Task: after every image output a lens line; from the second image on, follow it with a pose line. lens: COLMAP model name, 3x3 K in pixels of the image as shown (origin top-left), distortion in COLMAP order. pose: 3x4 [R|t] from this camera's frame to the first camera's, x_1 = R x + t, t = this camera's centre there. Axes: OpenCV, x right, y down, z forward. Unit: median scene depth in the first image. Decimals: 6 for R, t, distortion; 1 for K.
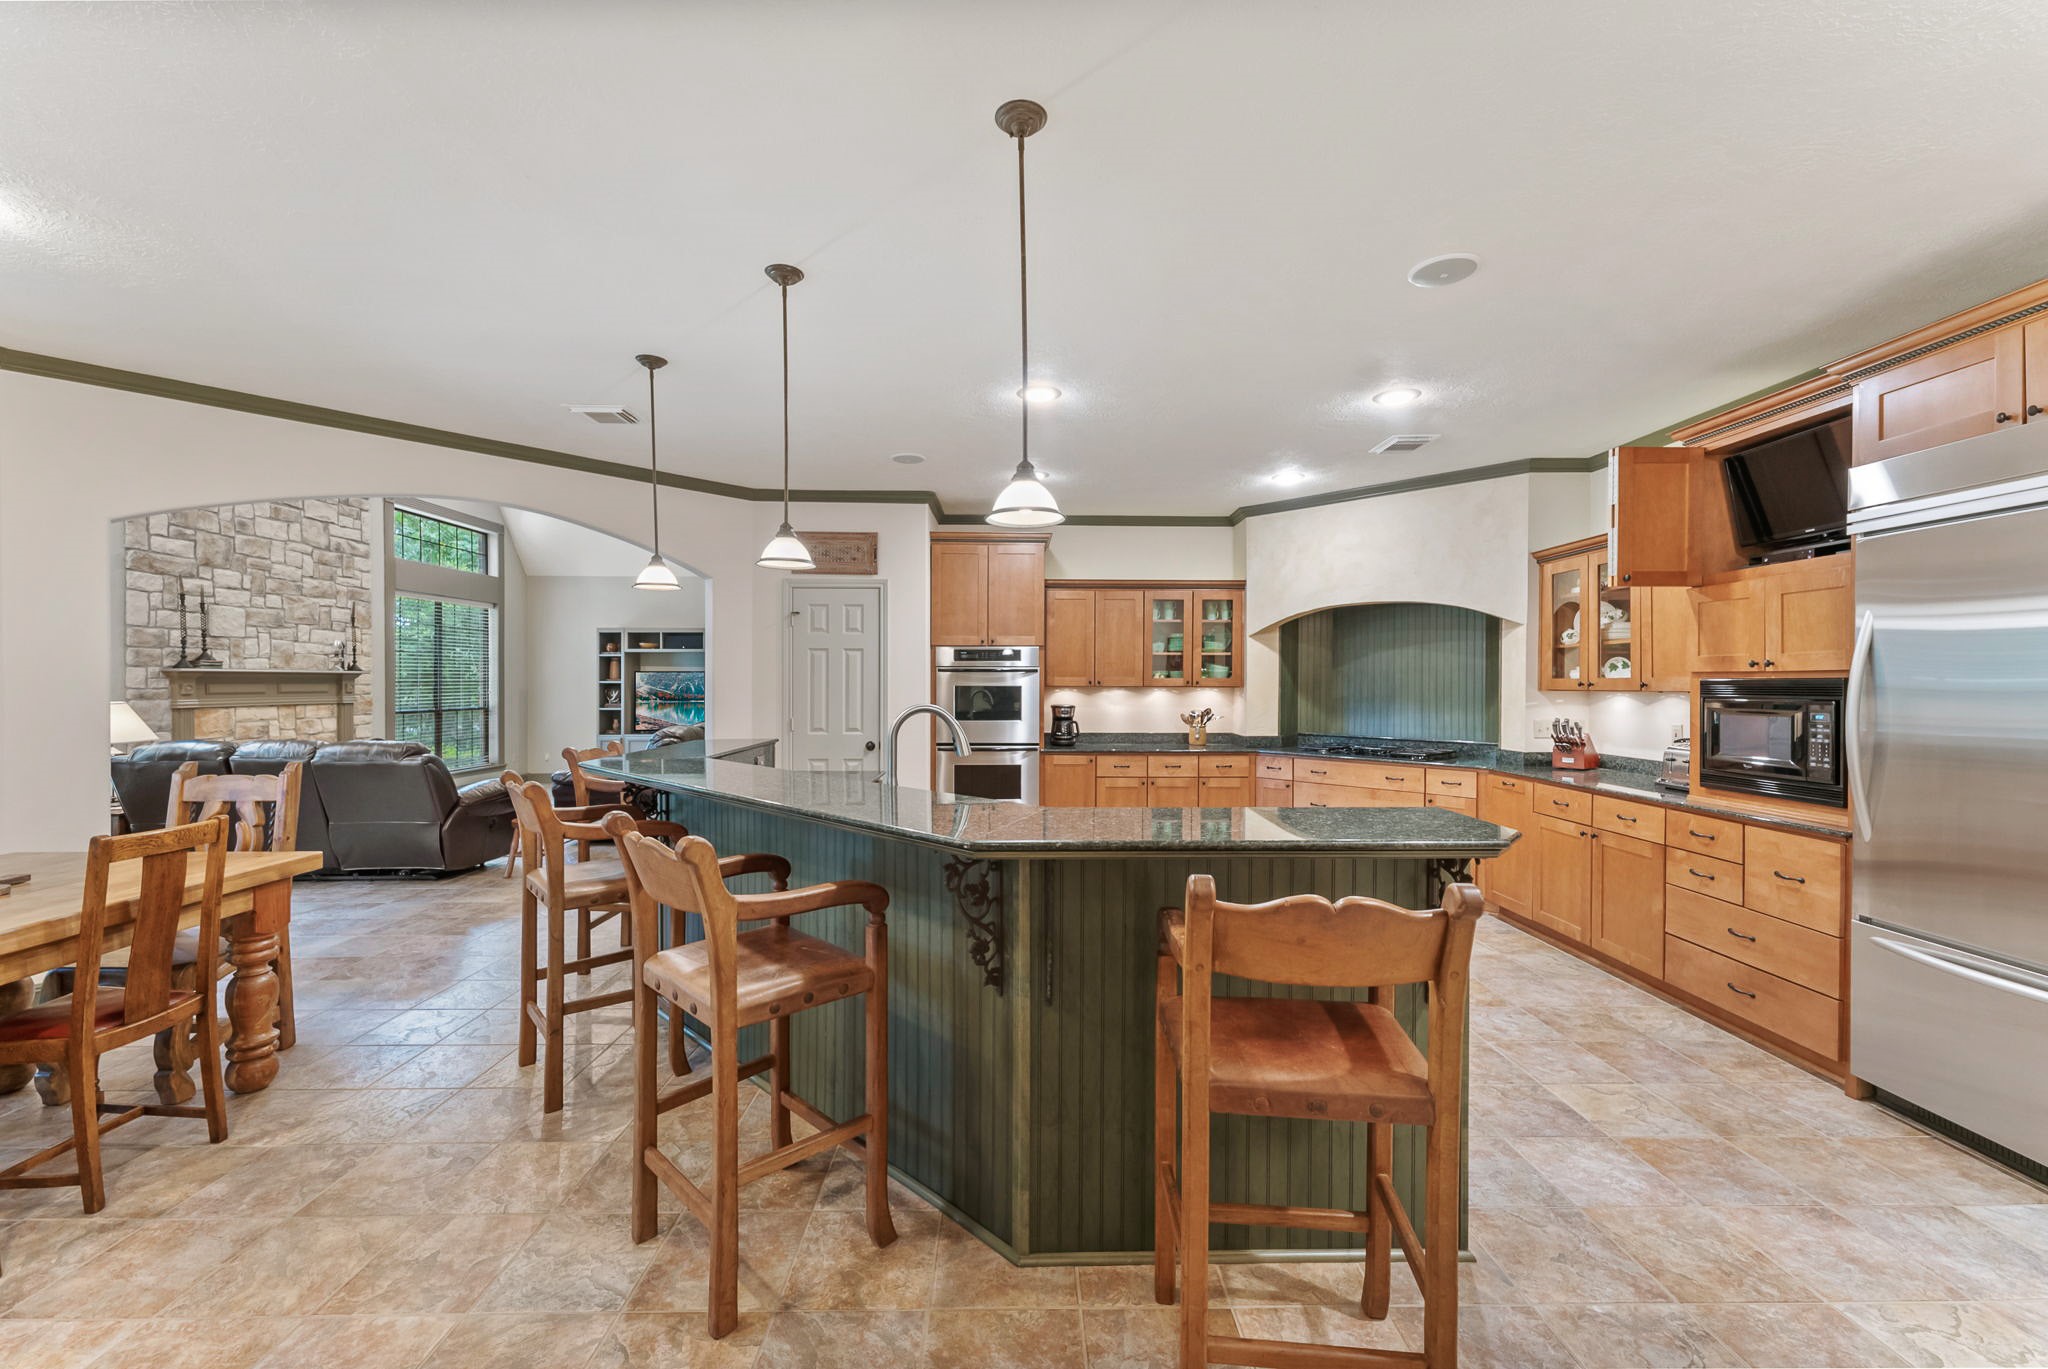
lens RADIAL K [[828.8, 0, 1030.7], [0, 828.8, 685.8], [0, 0, 1]] dist [0.003088, 0.000259]
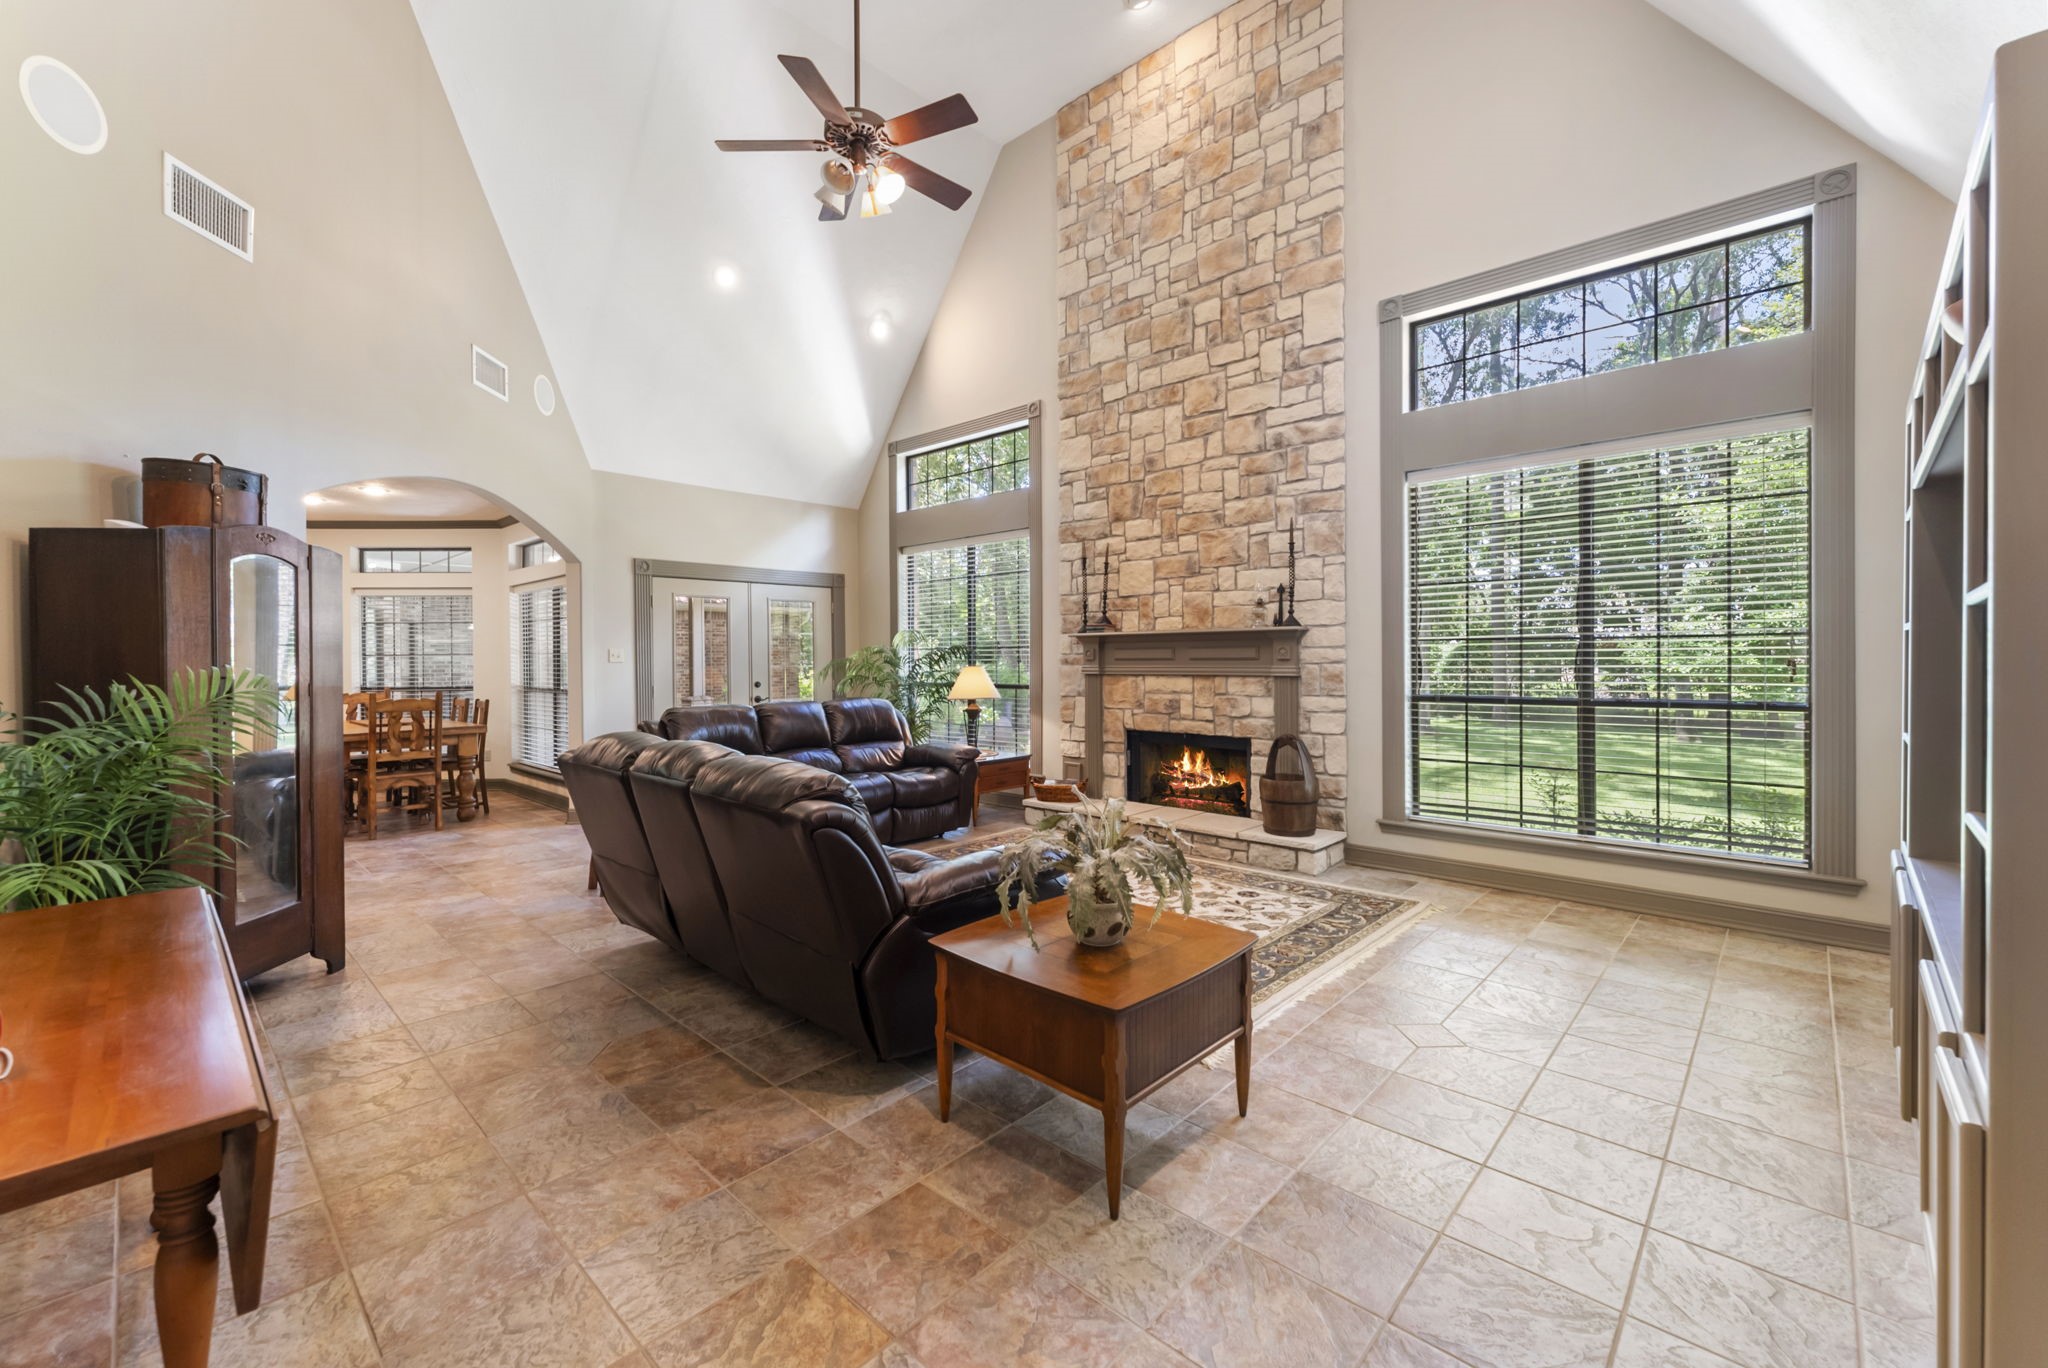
lens RADIAL K [[828.8, 0, 1020.0], [0, 828.8, 663.2], [0, 0, 1]] dist [0.003088, 0.000259]
pose [[-0.700342, 0.009613, -0.713743, -0.270328], [0.004017, 0.999947, 0.009526, 0.004677], [0.713796, 0.003804, -0.700343, 1.660893]]
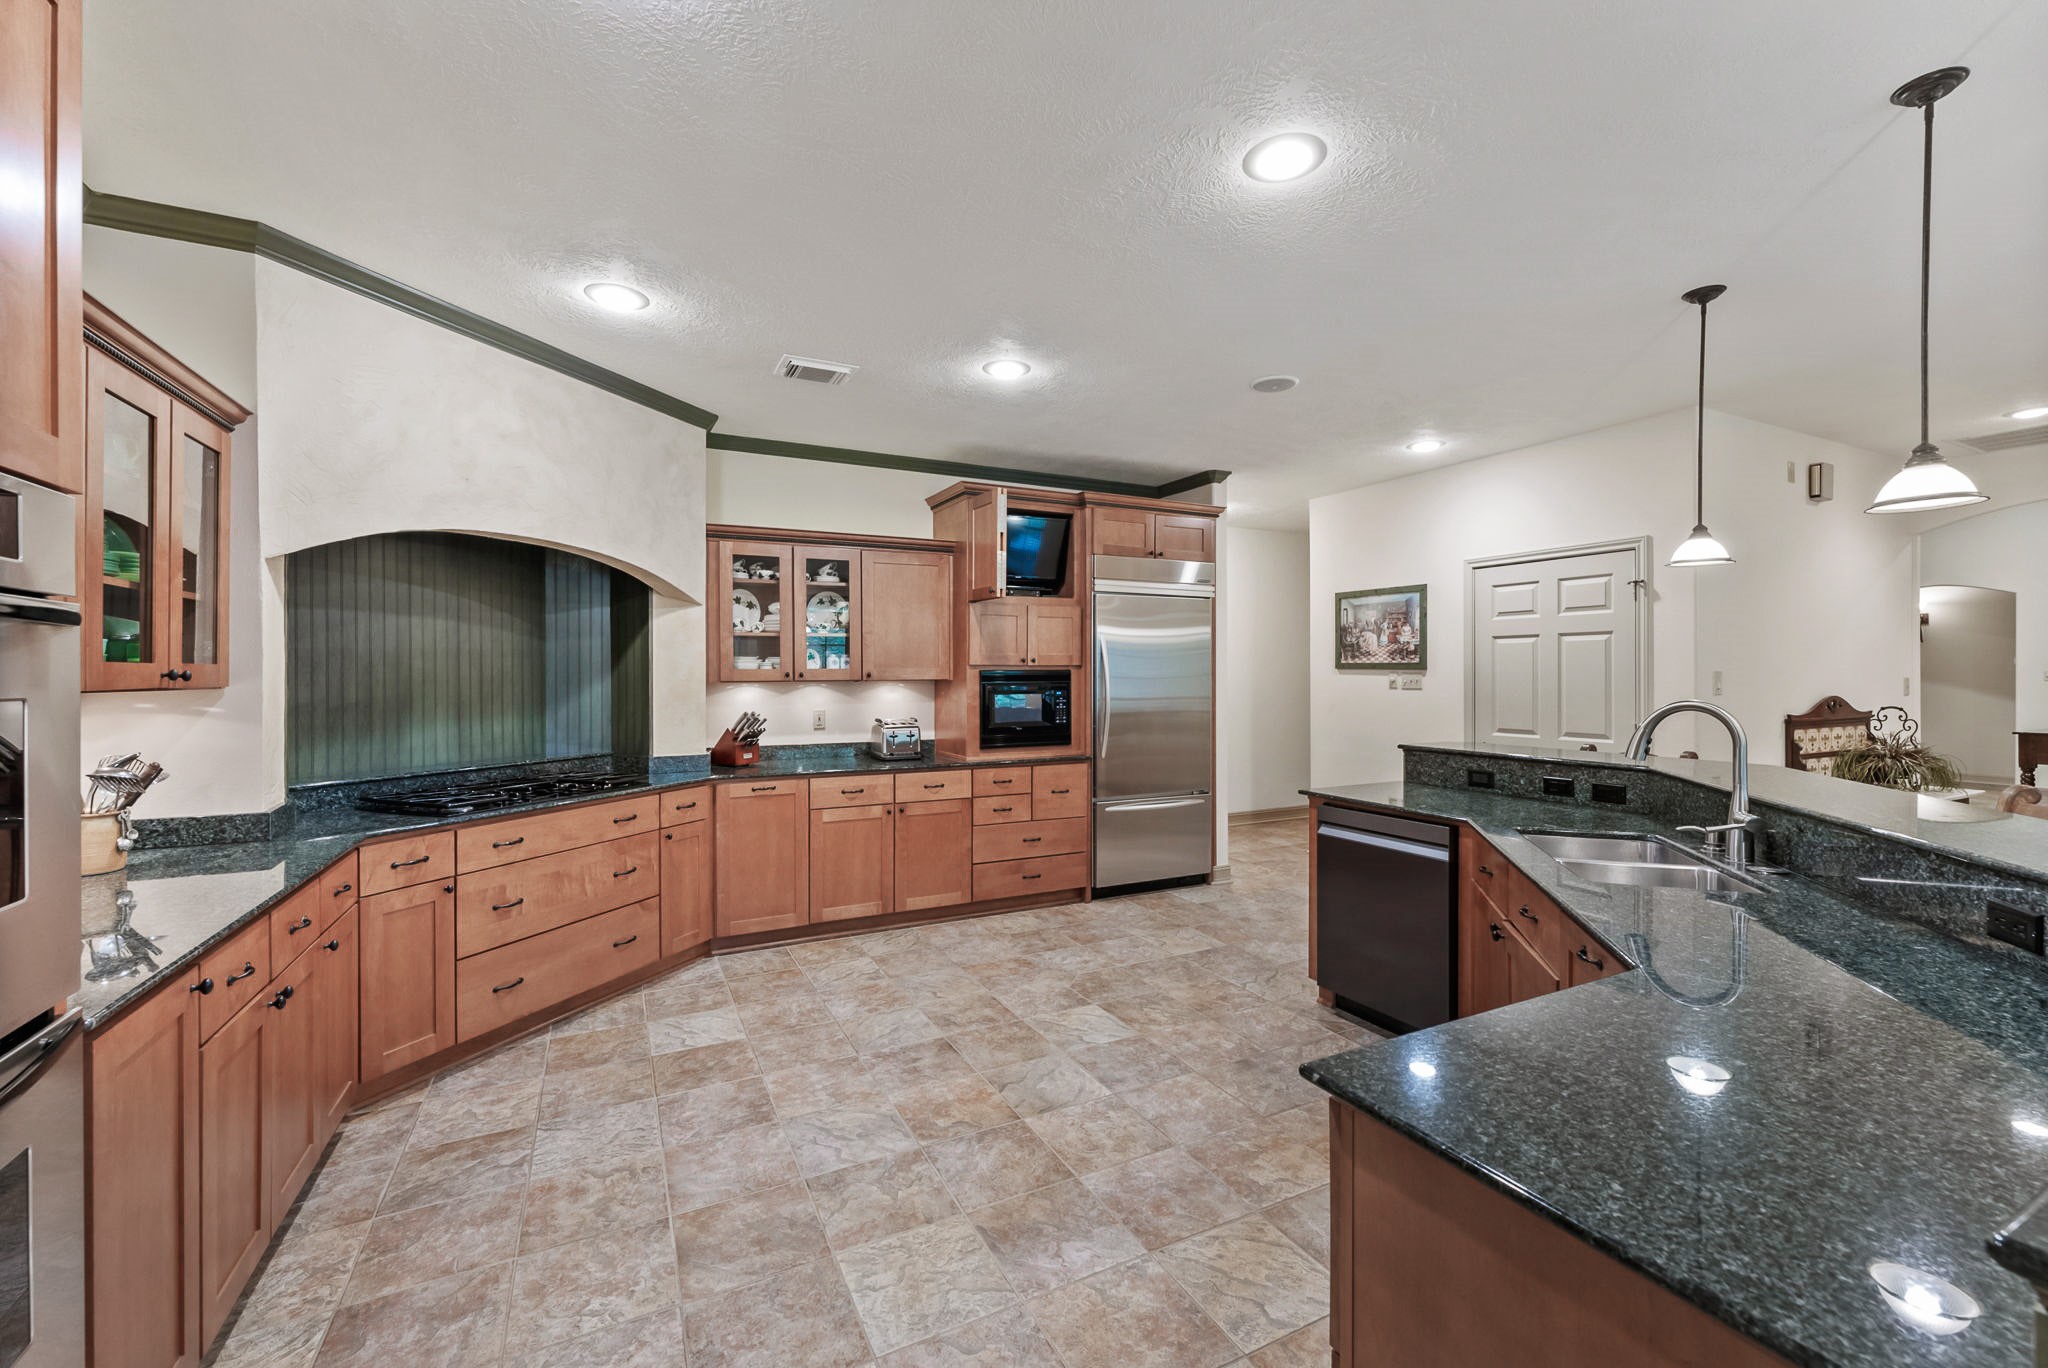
lens RADIAL K [[828.8, 0, 1029.6], [0, 828.8, 667.1], [0, 0, 1]] dist [0.003088, 0.000259]
pose [[-0.439352, 0.003390, 0.898308, -0.245387], [0.004377, 0.999989, -0.001633, -0.005629], [-0.898304, 0.003215, -0.439362, 0.819783]]
